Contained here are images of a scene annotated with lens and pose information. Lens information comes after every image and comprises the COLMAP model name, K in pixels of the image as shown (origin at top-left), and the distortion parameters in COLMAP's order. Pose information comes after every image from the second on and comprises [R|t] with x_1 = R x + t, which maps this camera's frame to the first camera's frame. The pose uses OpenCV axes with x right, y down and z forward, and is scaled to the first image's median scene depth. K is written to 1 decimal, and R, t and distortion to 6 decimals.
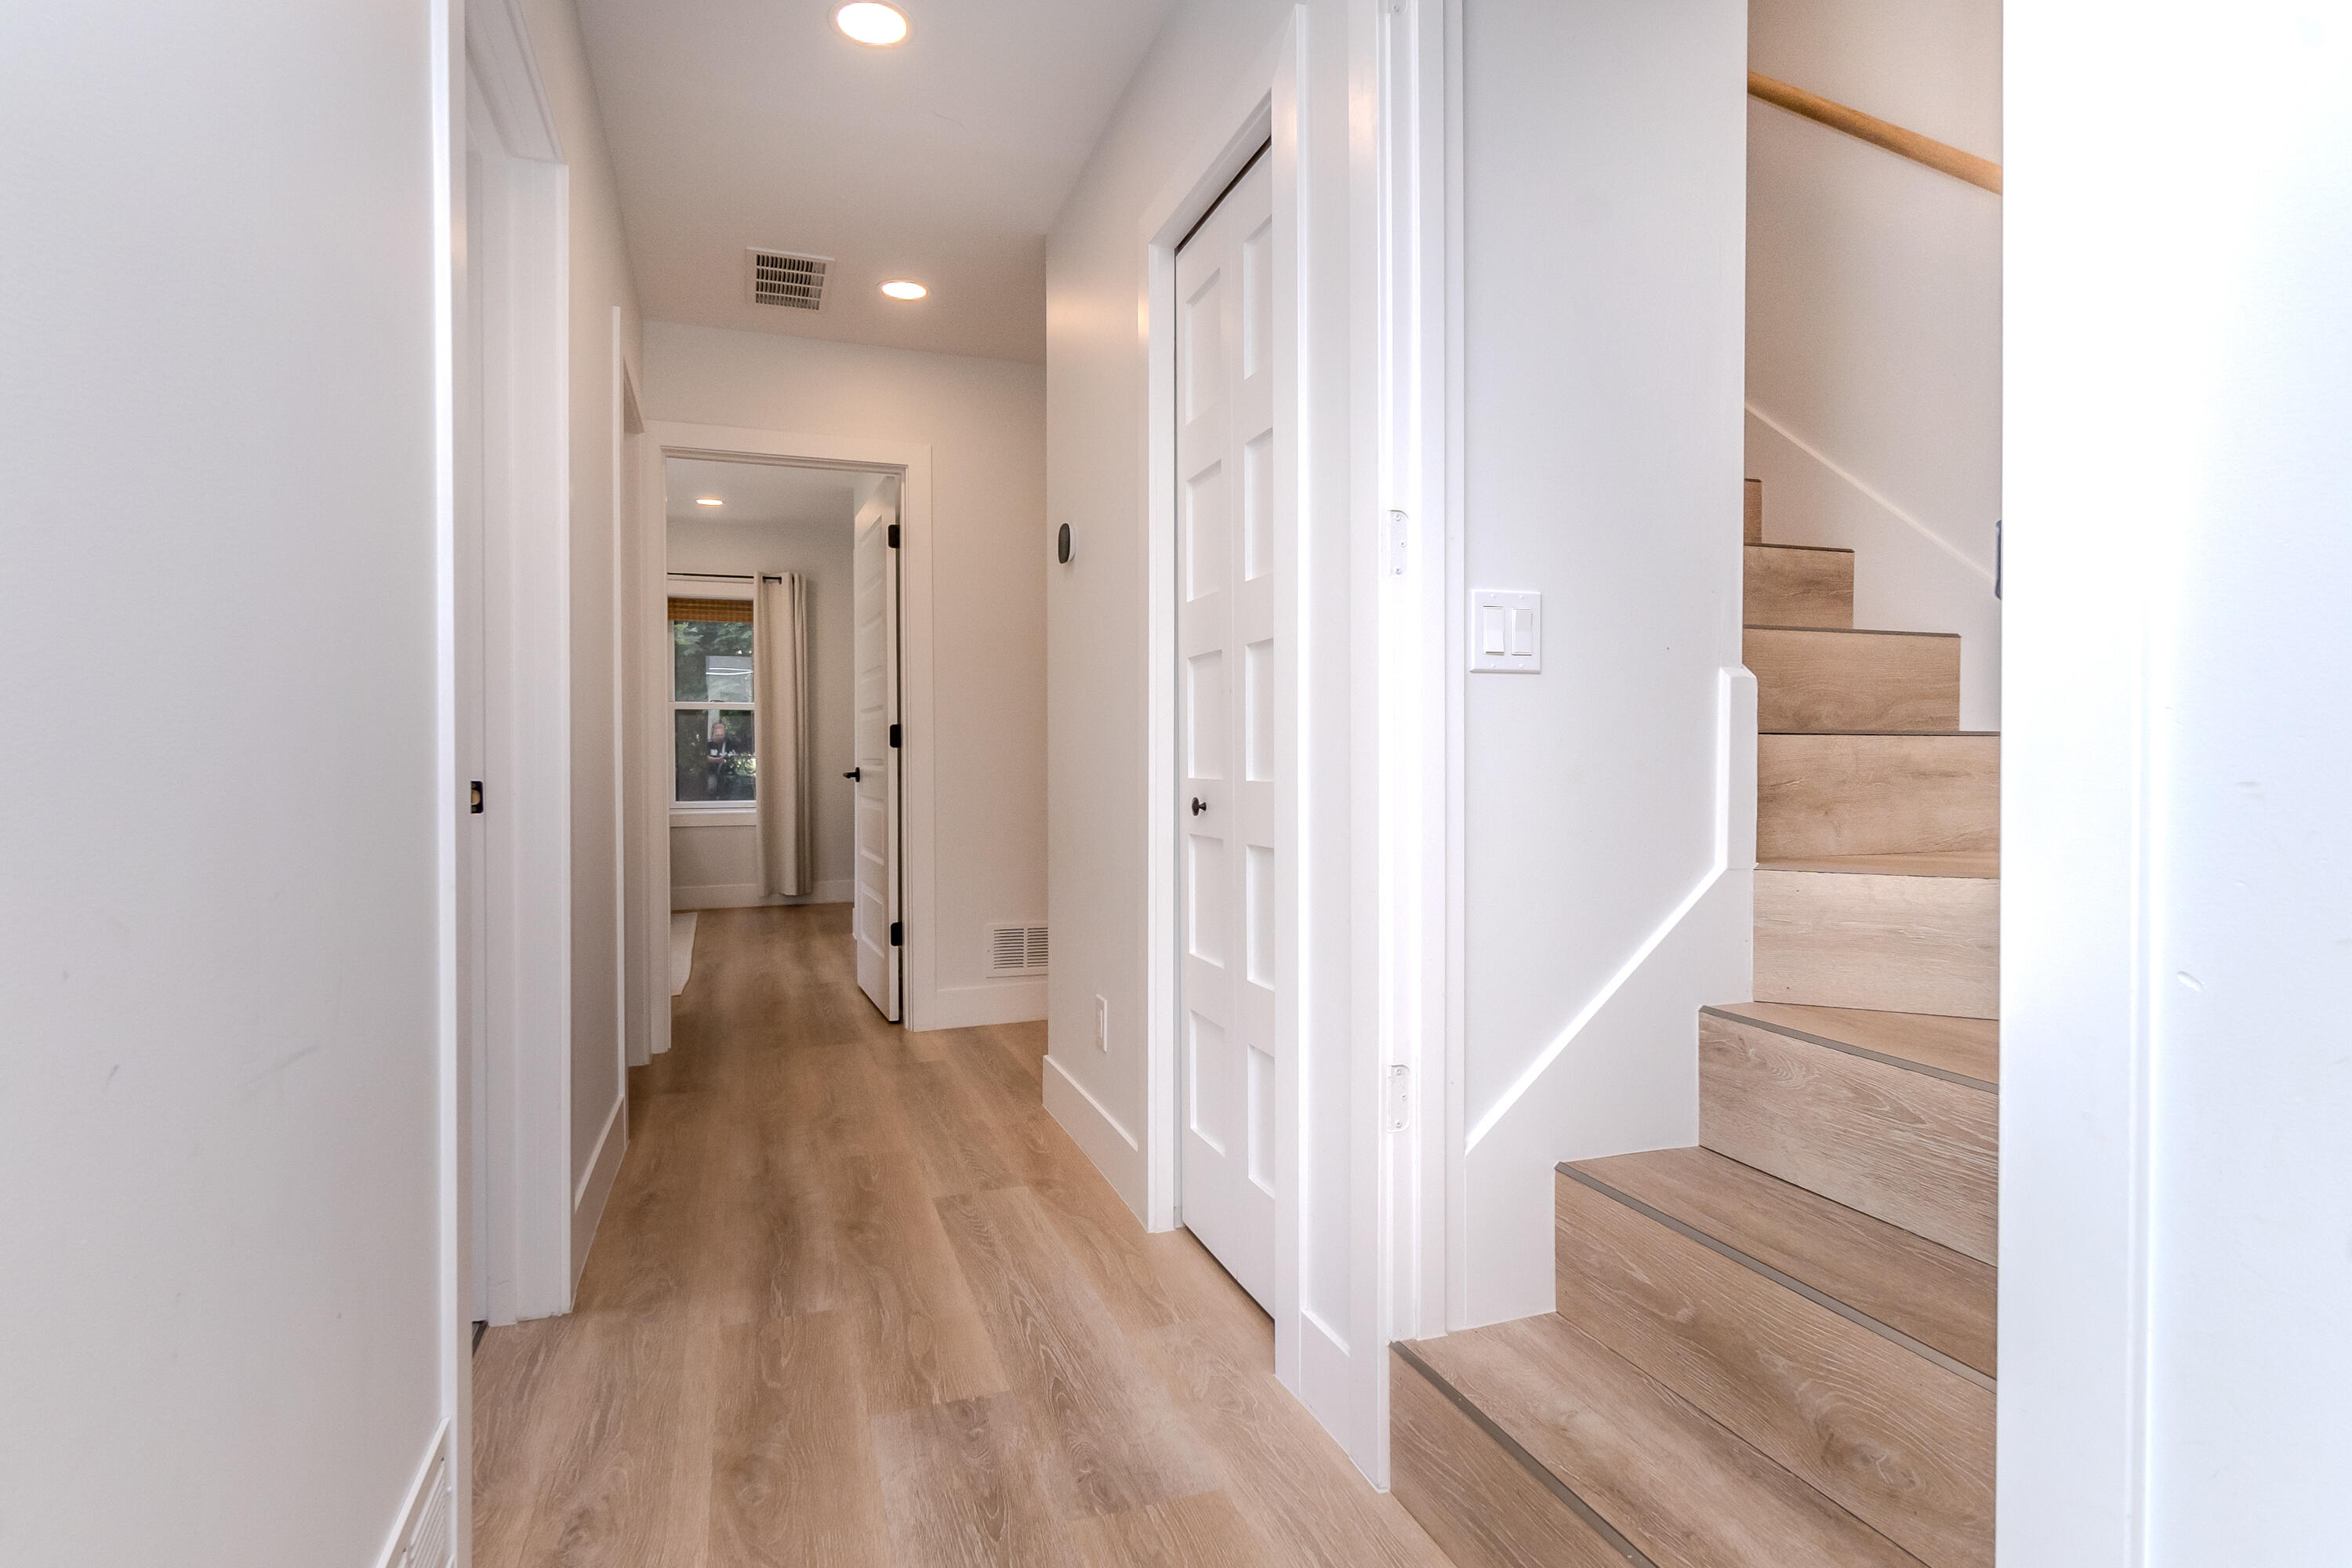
lens RADIAL K [[1173.5, 0, 1127.4], [0, 1173.5, 767.0], [0, 0, 1]] dist [0.006401, -0.001017]
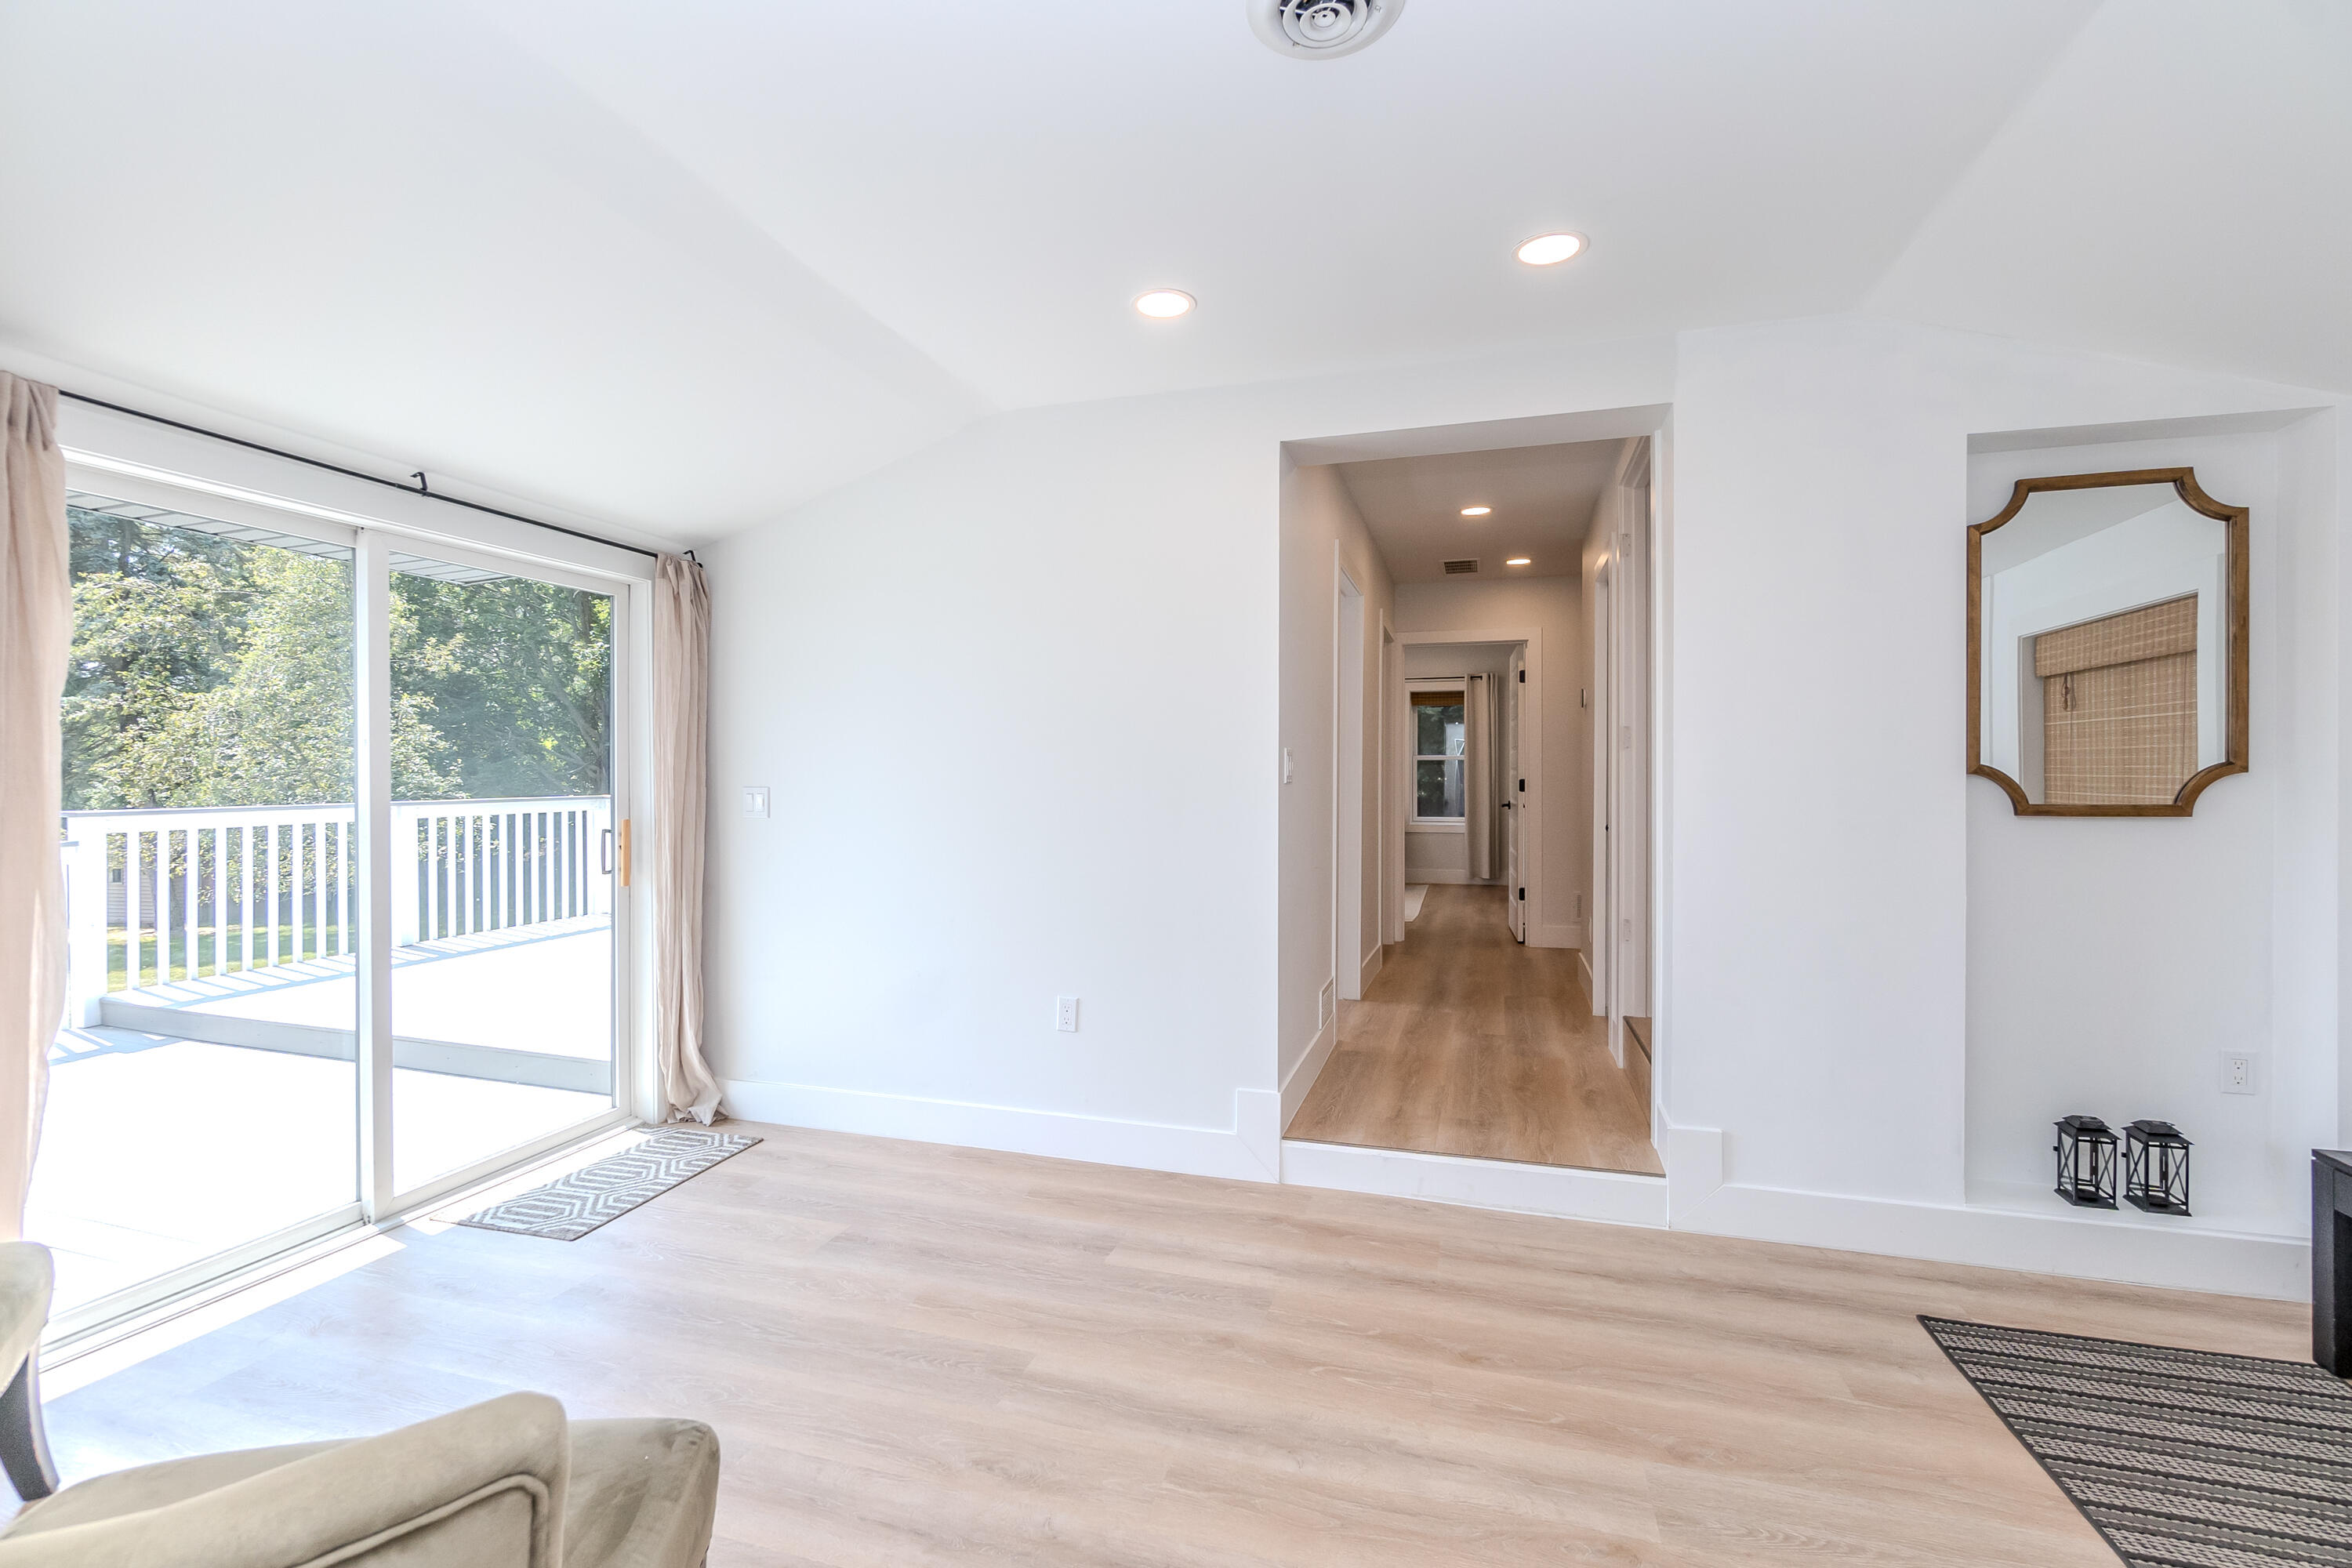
lens RADIAL K [[1035.6, 0, 1181.6], [0, 1035.6, 779.1], [0, 0, 1]] dist [-0.003428, 0.000911]
pose [[0.821178, 0.008038, -0.570616, 0.467212], [-0.011797, 0.999926, -0.002892, -0.040249], [0.570551, 0.009107, 0.821212, -1.024250]]
